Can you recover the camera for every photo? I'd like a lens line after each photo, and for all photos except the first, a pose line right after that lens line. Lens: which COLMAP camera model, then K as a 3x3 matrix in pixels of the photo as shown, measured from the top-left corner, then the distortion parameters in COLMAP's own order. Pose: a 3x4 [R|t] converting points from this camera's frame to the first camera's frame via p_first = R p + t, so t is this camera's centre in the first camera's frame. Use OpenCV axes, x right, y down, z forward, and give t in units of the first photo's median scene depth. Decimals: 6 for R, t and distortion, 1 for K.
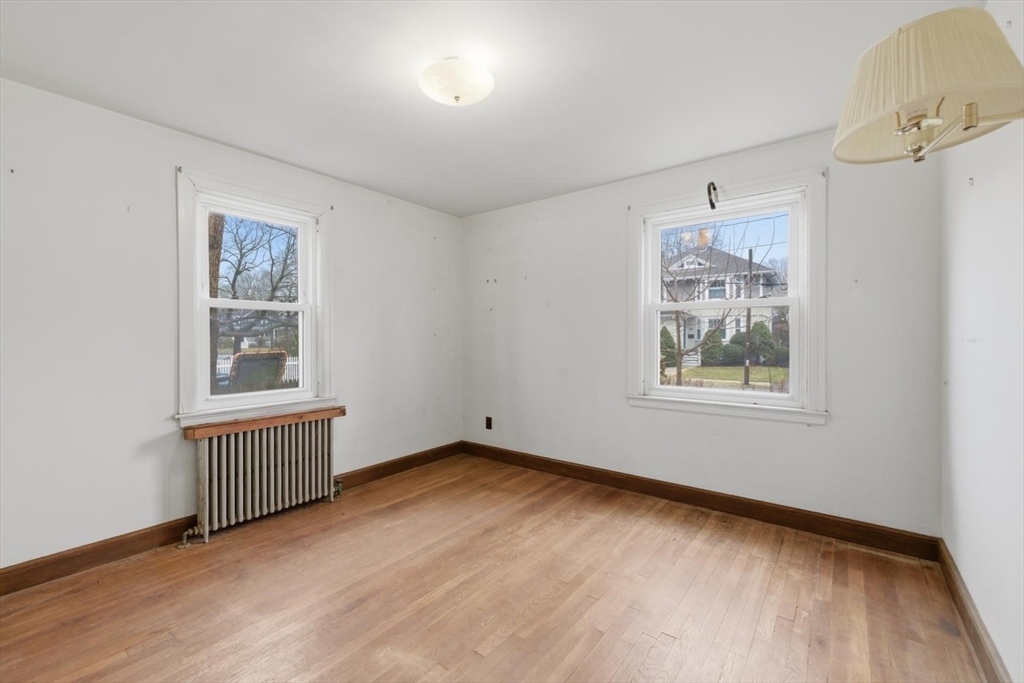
lens RADIAL K [[435.6, 0, 512.0], [0, 435.6, 341.5], [0, 0, 1]] dist [-0.001794, -0.000337]
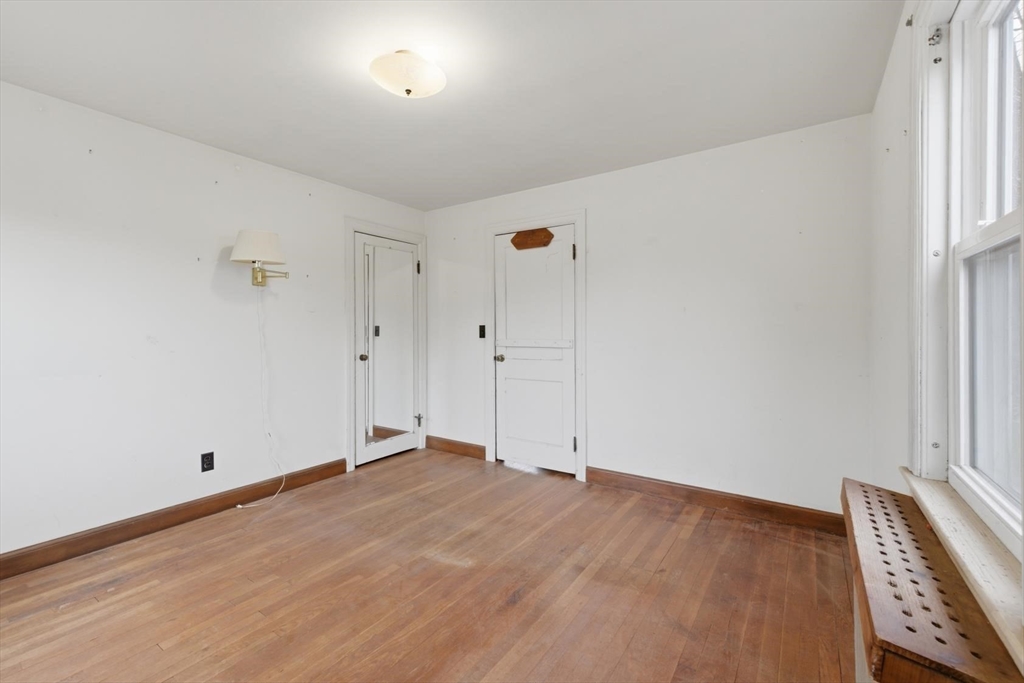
lens RADIAL K [[444.8, 0, 500.2], [0, 444.8, 334.8], [0, 0, 1]] dist [0.002034, 0.000114]
pose [[-0.999655, -0.000100, -0.026277, -0.293411], [-0.000243, 0.999985, 0.005462, -0.002633], [0.026276, 0.005467, -0.999640, 1.962042]]
